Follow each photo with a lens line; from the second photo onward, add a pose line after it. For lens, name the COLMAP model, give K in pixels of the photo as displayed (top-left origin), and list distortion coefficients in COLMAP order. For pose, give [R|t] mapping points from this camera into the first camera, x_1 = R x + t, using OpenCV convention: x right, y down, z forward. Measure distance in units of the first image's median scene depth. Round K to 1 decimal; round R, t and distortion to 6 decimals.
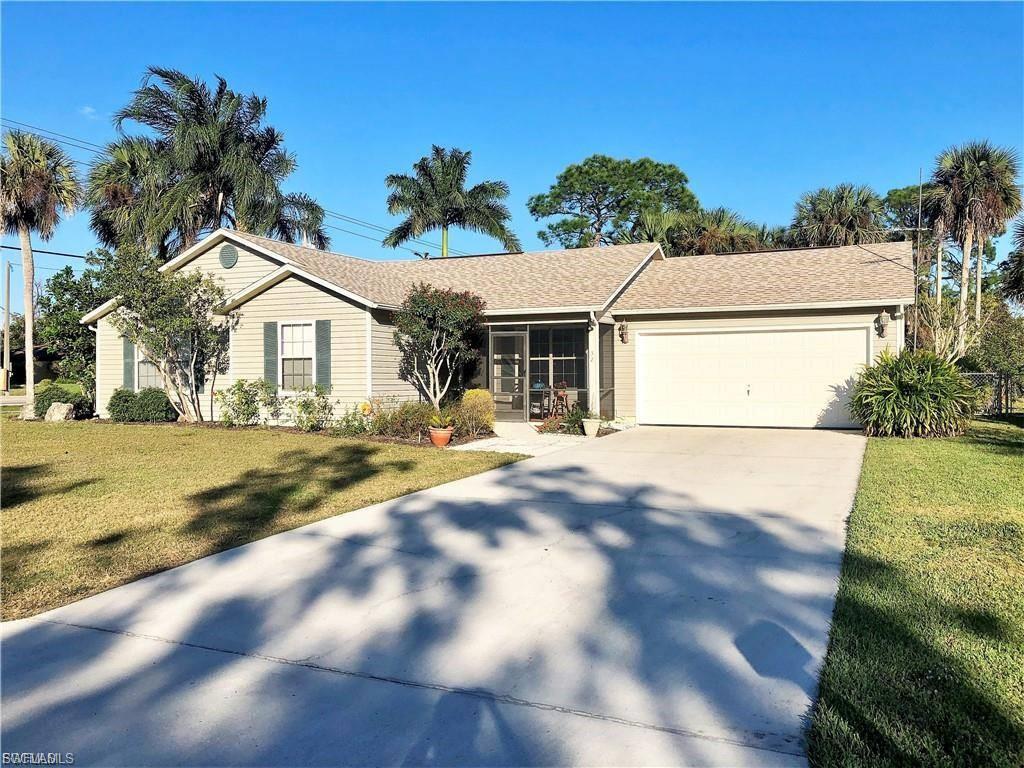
lens RADIAL K [[750.3, 0, 512.0], [0, 750.3, 384.0], [0, 0, 1]] dist [0.015050, -0.002097]
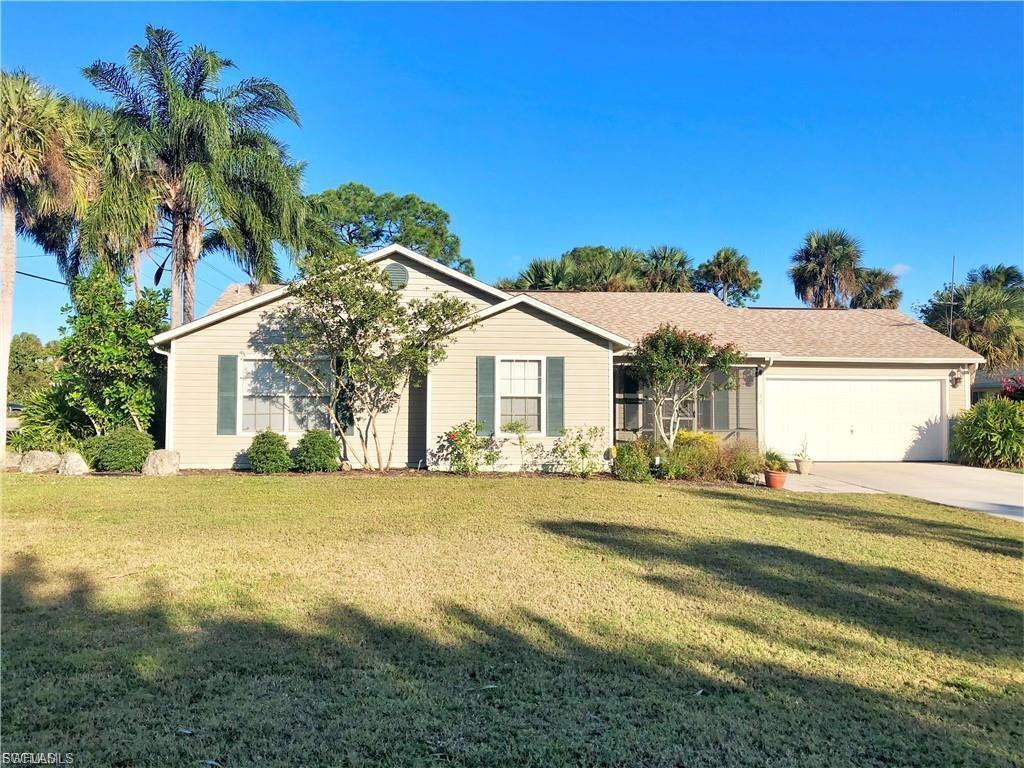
lens RADIAL K [[750.3, 0, 512.0], [0, 750.3, 384.0], [0, 0, 1]] dist [0.015050, -0.002097]
pose [[0.901625, 0.022472, 0.431935, -0.681545], [-0.005144, 0.999136, -0.041244, -0.012036], [-0.432489, 0.034965, 0.900961, 0.176886]]
